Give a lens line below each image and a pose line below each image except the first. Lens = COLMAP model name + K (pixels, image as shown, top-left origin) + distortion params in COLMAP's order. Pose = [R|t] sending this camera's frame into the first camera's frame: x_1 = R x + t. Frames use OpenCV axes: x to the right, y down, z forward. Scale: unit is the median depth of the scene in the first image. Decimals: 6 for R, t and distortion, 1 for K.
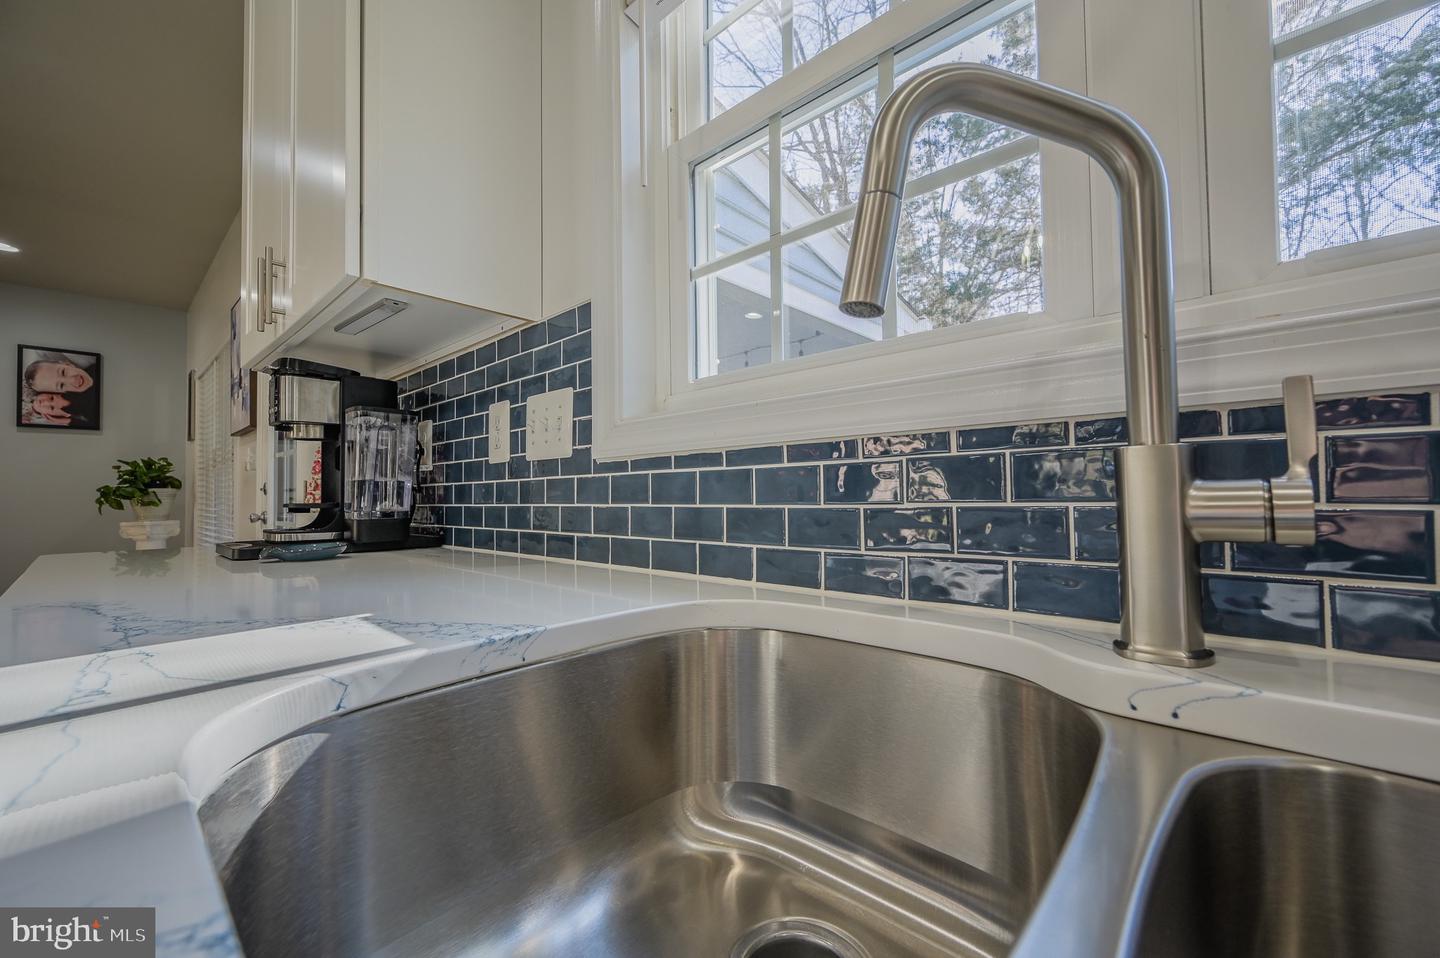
lens RADIAL K [[571.1, 0, 721.3], [0, 571.1, 481.2], [0, 0, 1]] dist [0.000943, -0.000059]
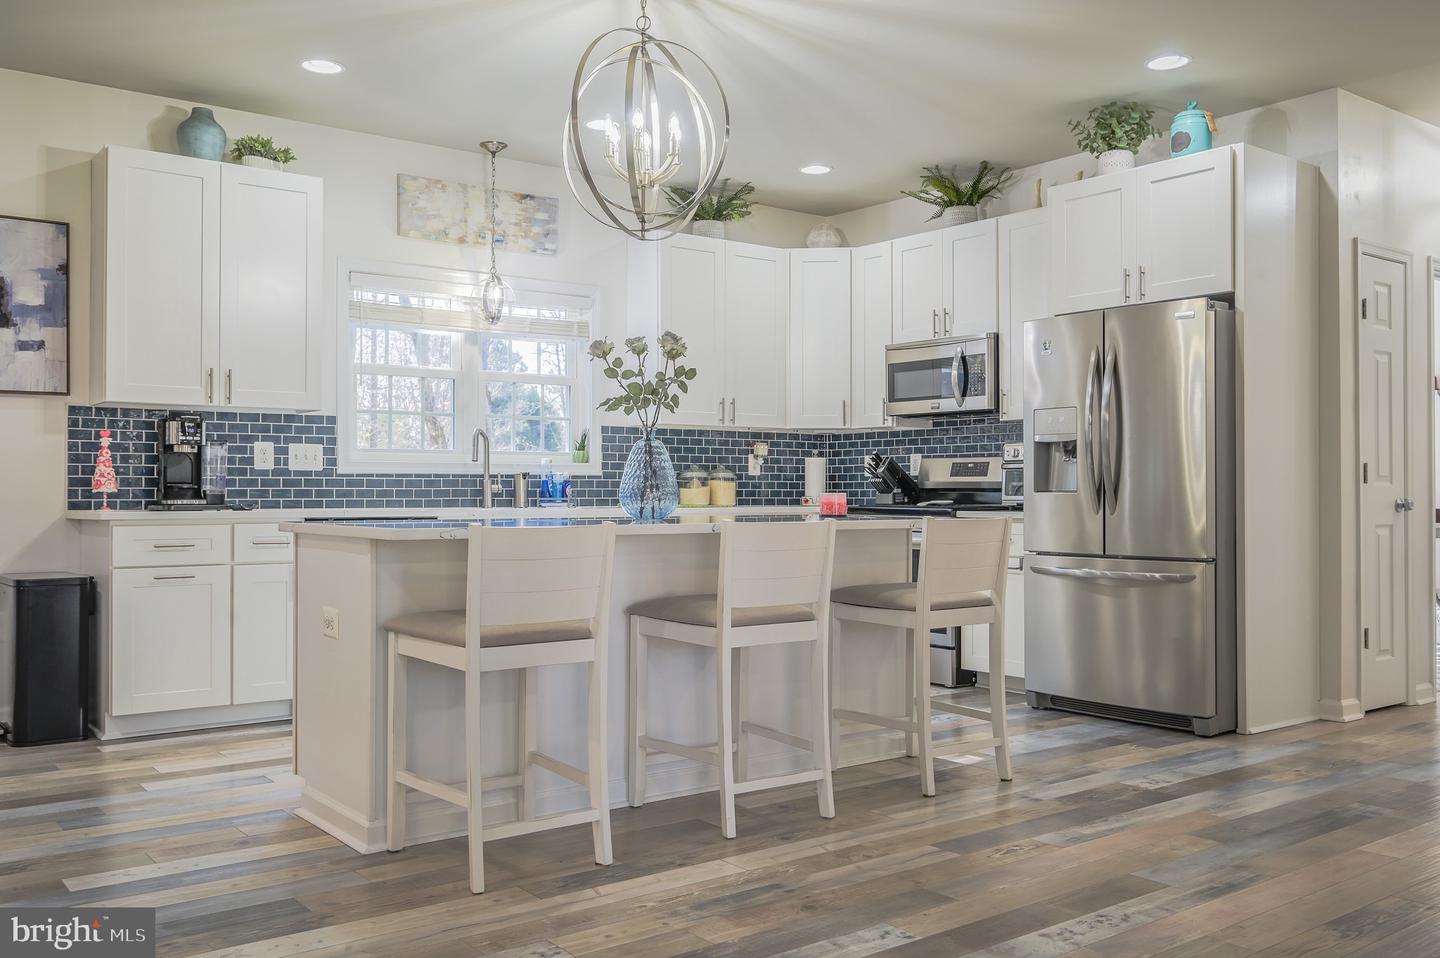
lens RADIAL K [[1239.0, 0, 720.0], [0, 1239.0, 479.0], [0, 0, 1]] dist [0.001702, 0.000282]
pose [[0.189054, 0.024768, 0.981654, -5.806383], [-0.021911, 0.999539, -0.021000, 0.081274], [-0.981722, -0.017539, 0.189510, -2.000223]]
